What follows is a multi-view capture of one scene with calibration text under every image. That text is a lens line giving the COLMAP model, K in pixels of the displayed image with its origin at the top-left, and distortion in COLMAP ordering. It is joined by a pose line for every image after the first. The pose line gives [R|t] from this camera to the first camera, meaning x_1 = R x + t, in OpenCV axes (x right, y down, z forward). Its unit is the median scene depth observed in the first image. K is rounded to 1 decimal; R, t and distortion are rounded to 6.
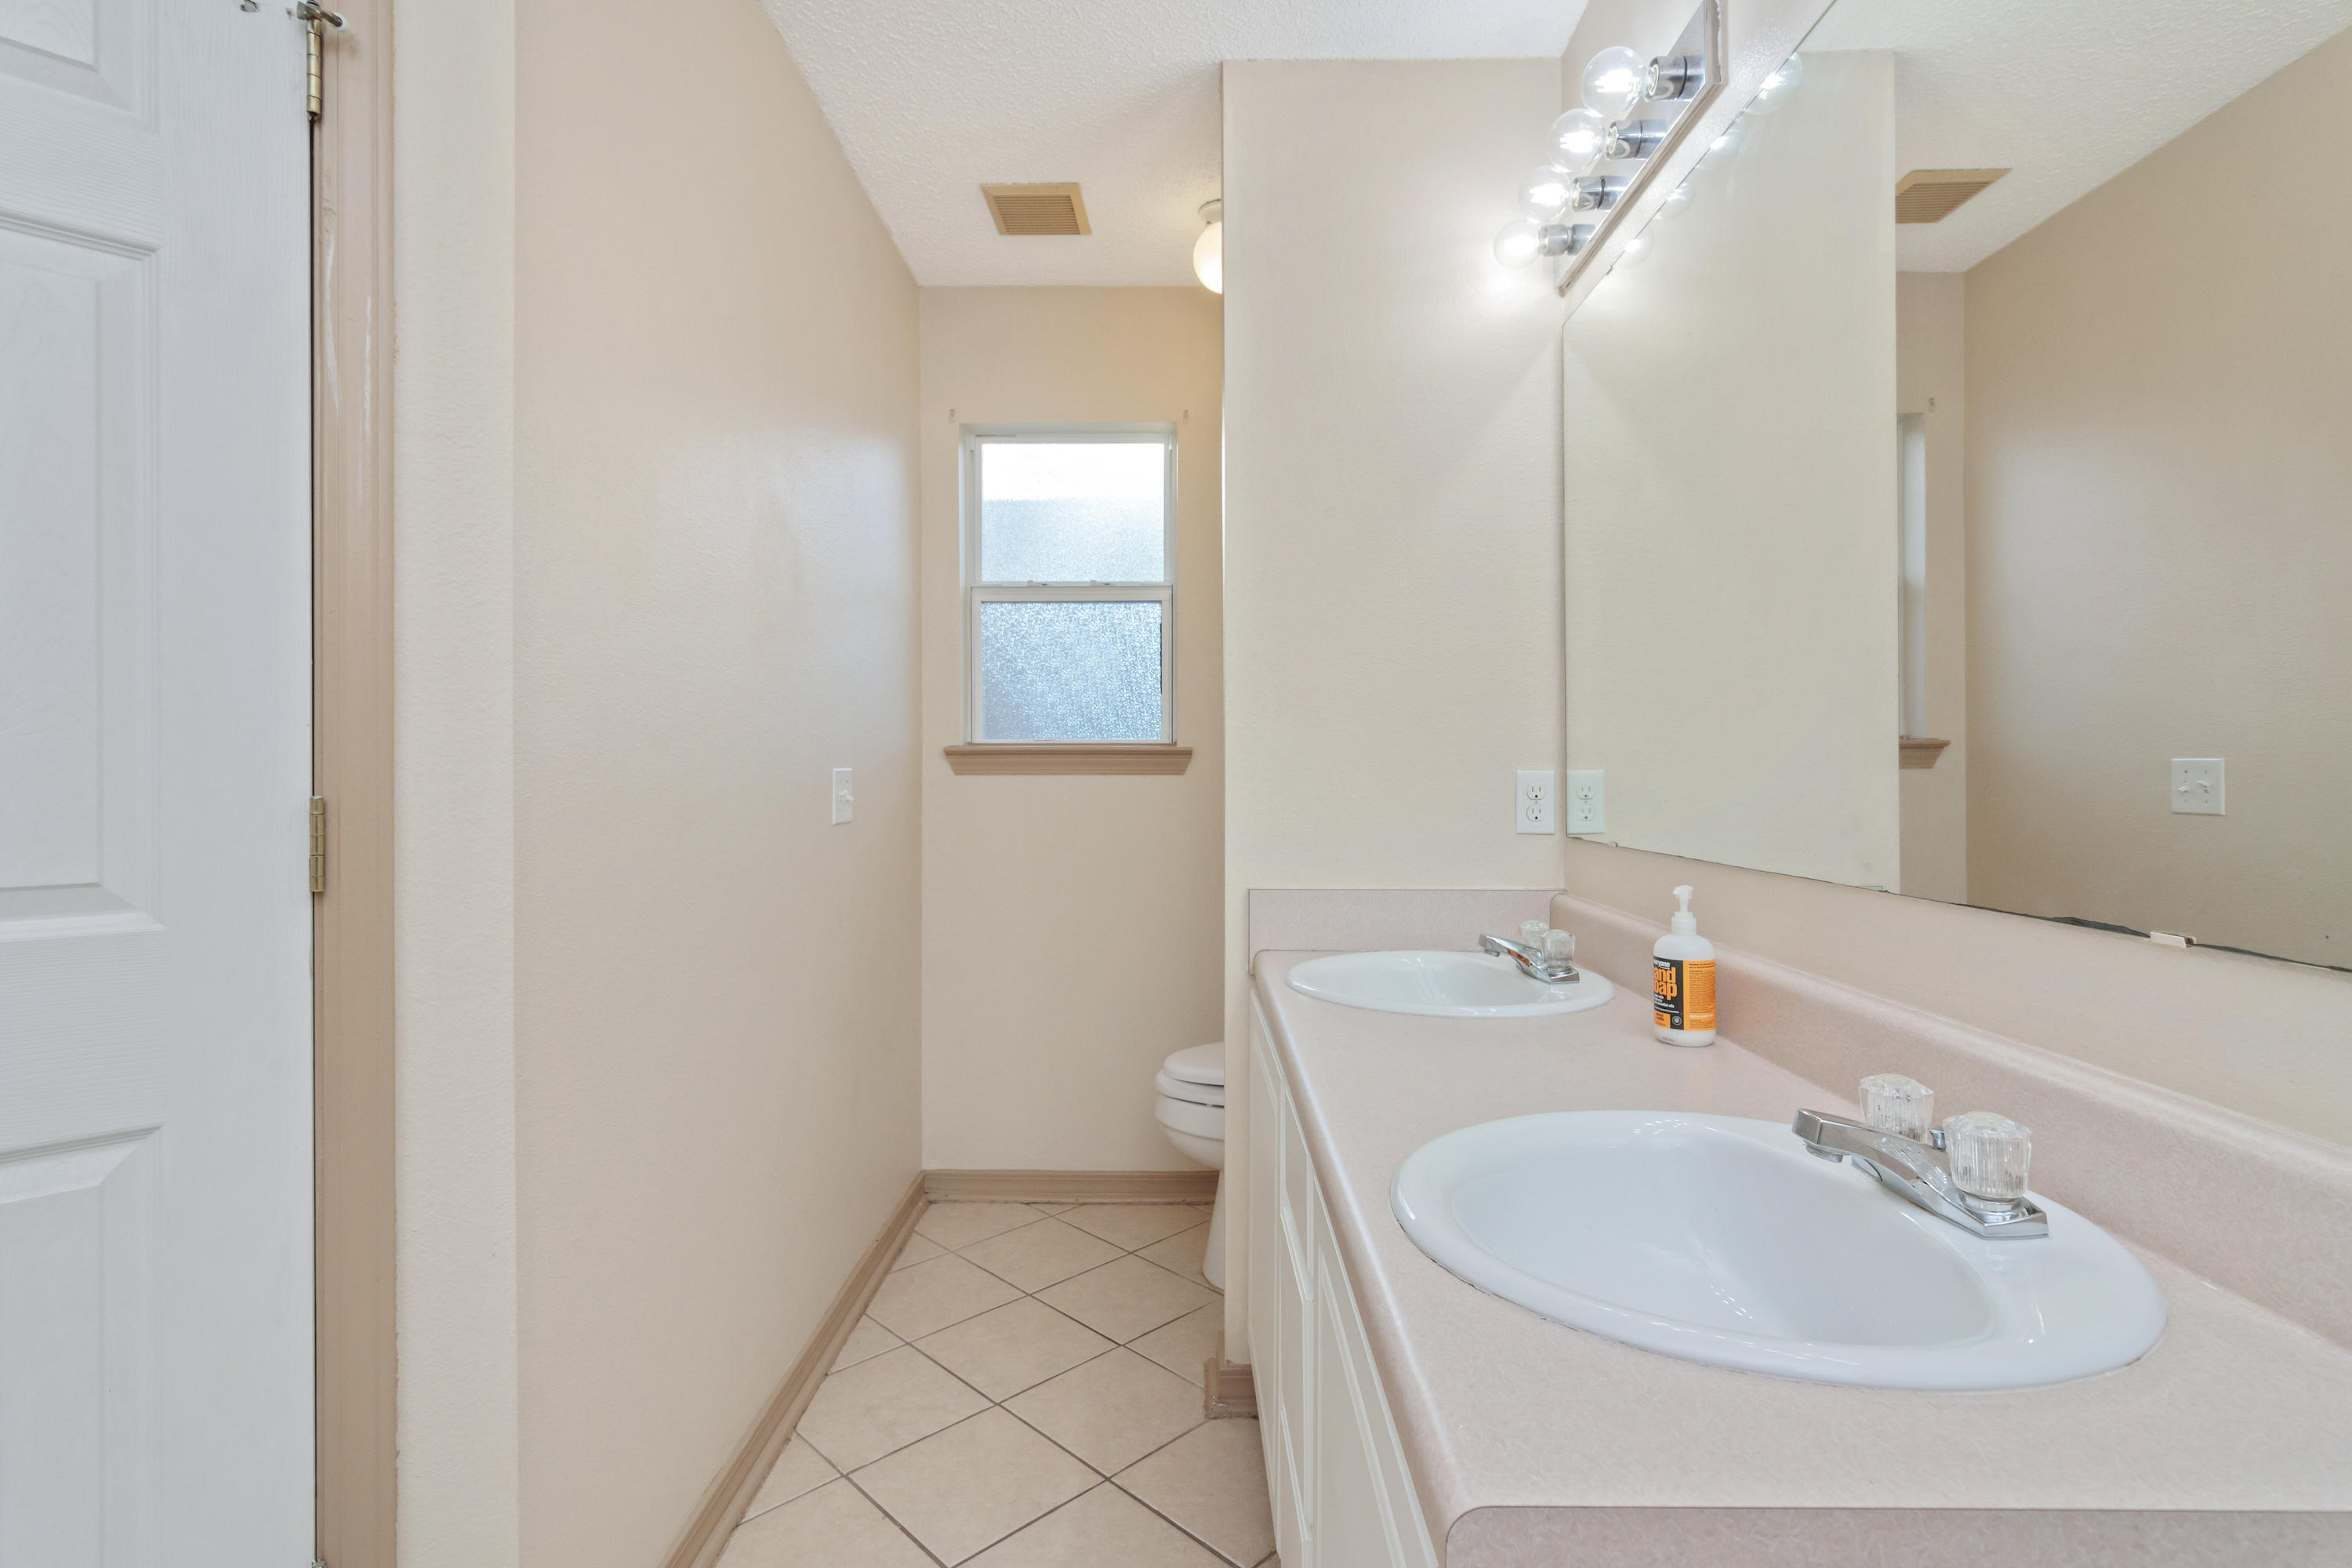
lens RADIAL K [[1095.9, 0, 1394.1], [0, 1095.9, 792.2], [0, 0, 1]] dist [0.002796, 0.001000]
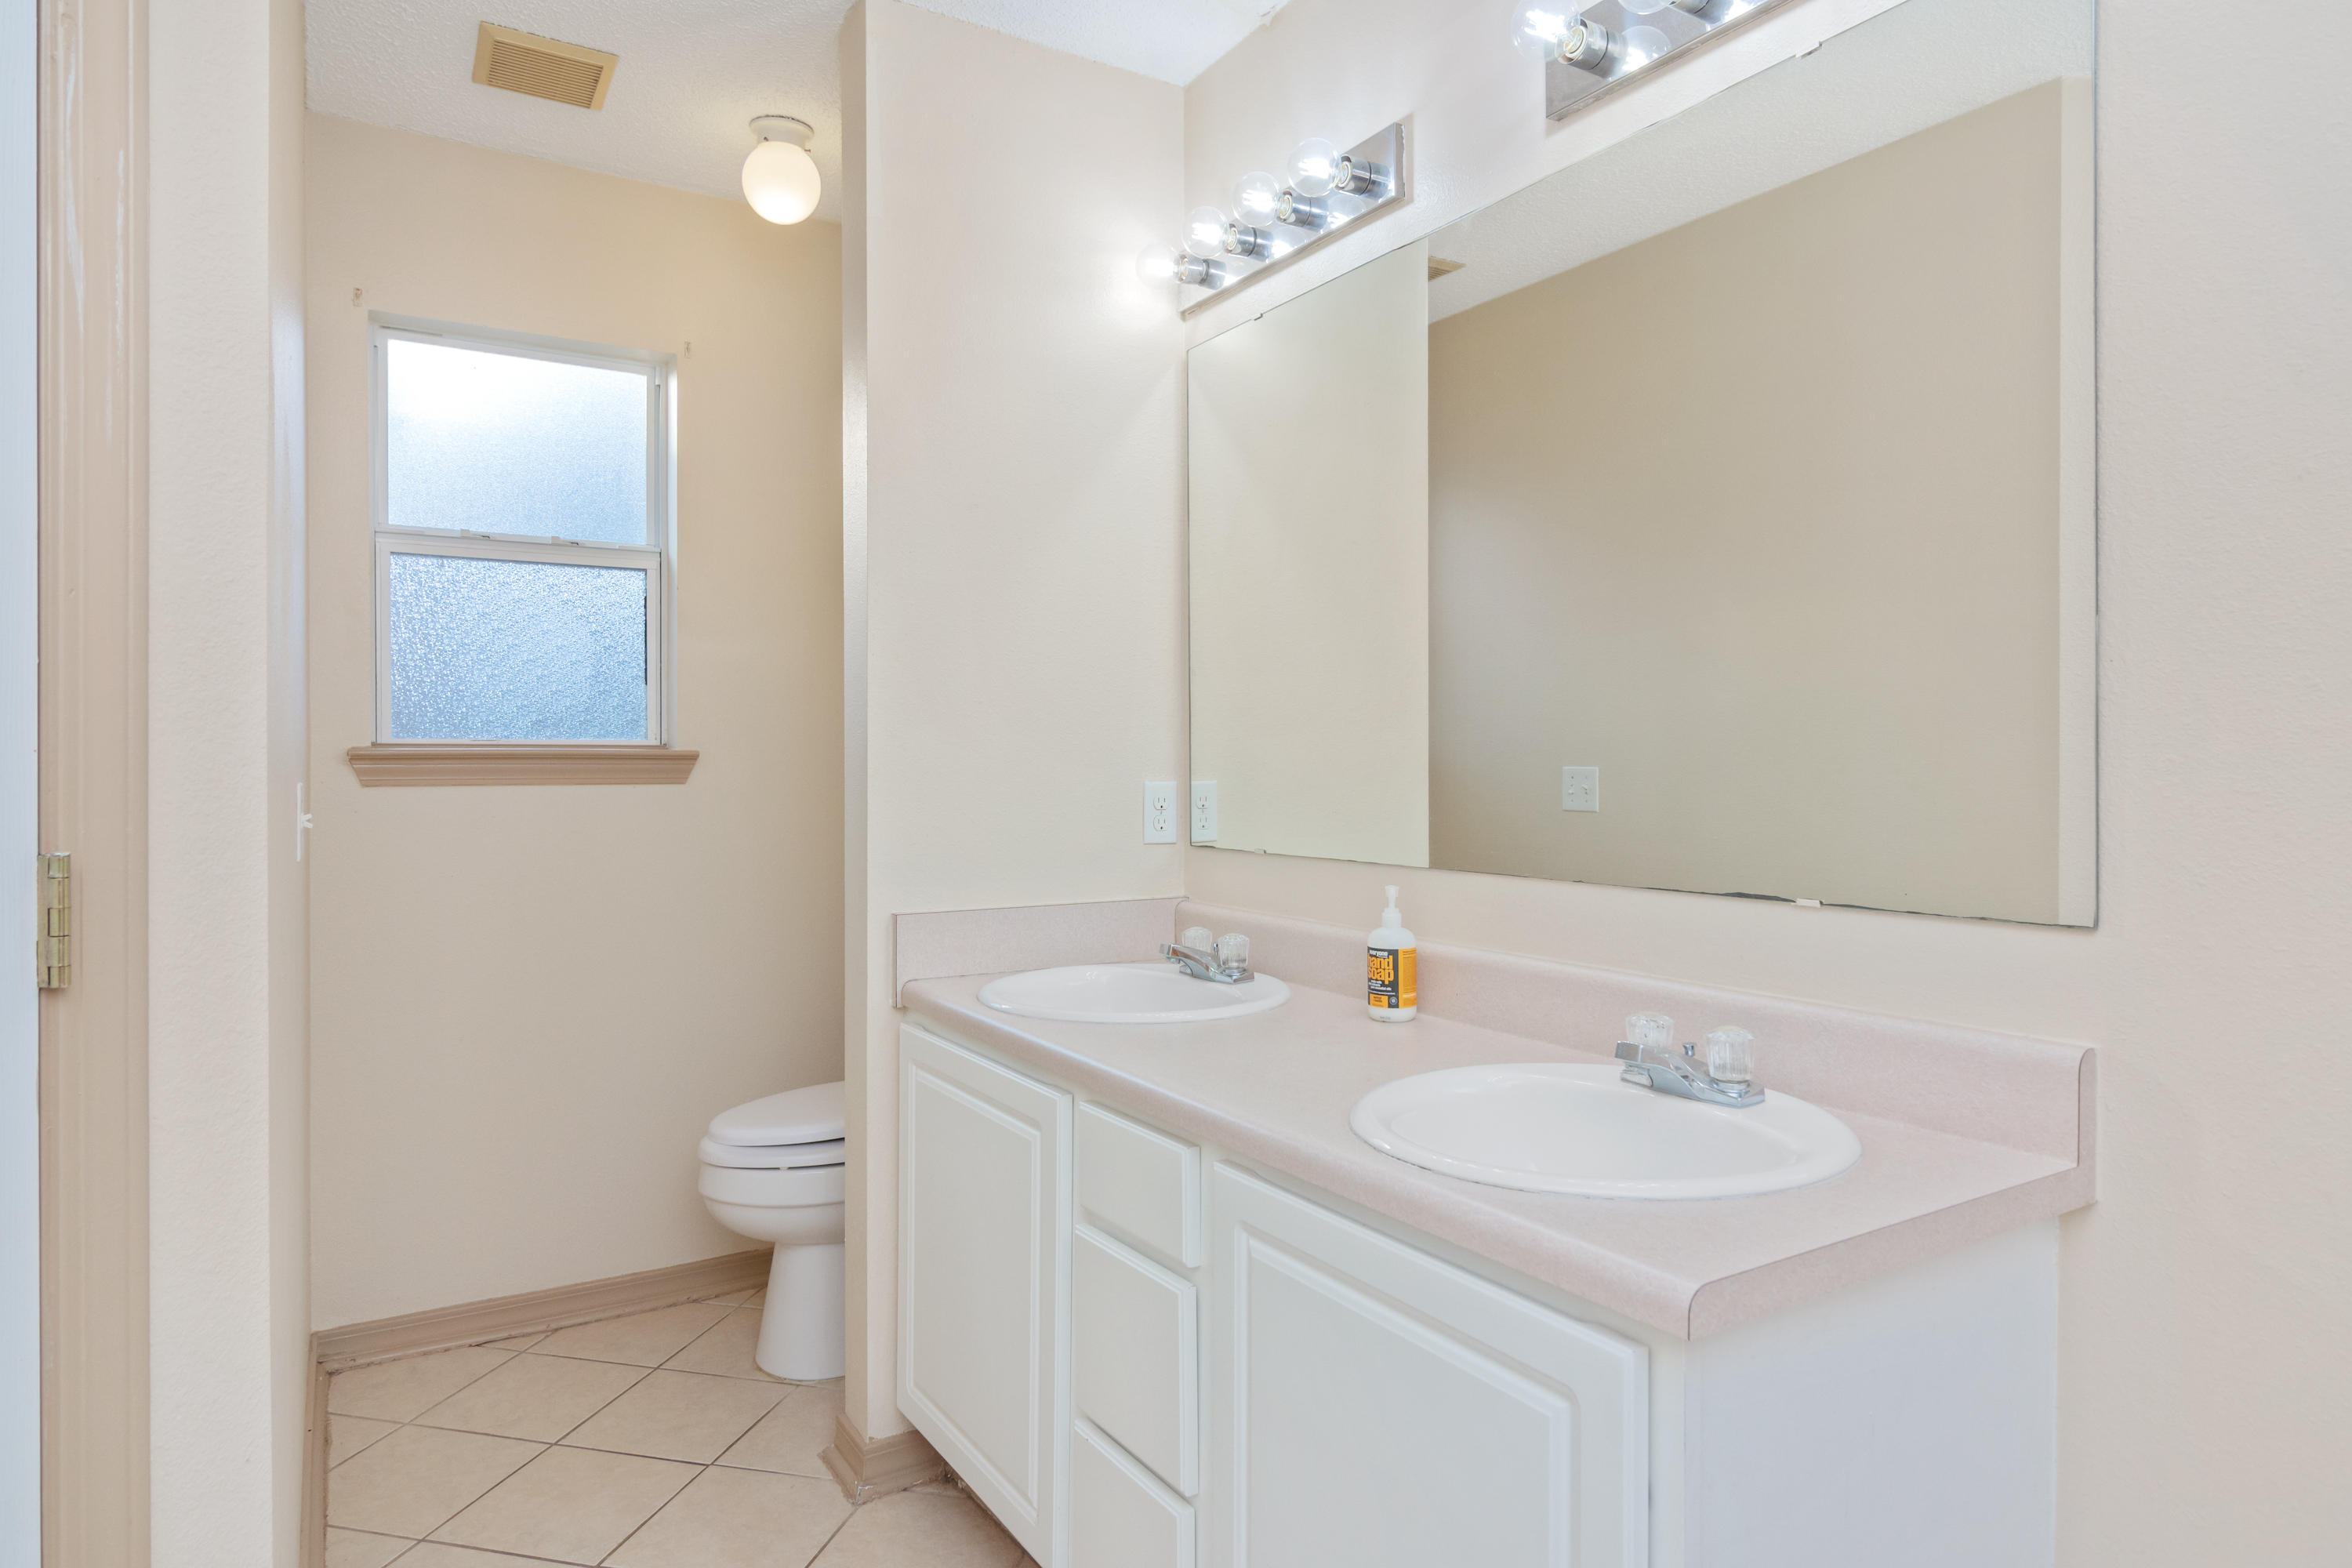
lens RADIAL K [[1370.2, 0, 1158.6], [0, 1370.2, 790.2], [0, 0, 1]] dist [0.008267, 0.001616]
pose [[0.847033, -0.010846, 0.531430, -0.519699], [0.005698, 0.999920, 0.011326, -0.024795], [-0.531510, -0.006565, 0.847027, -0.075833]]
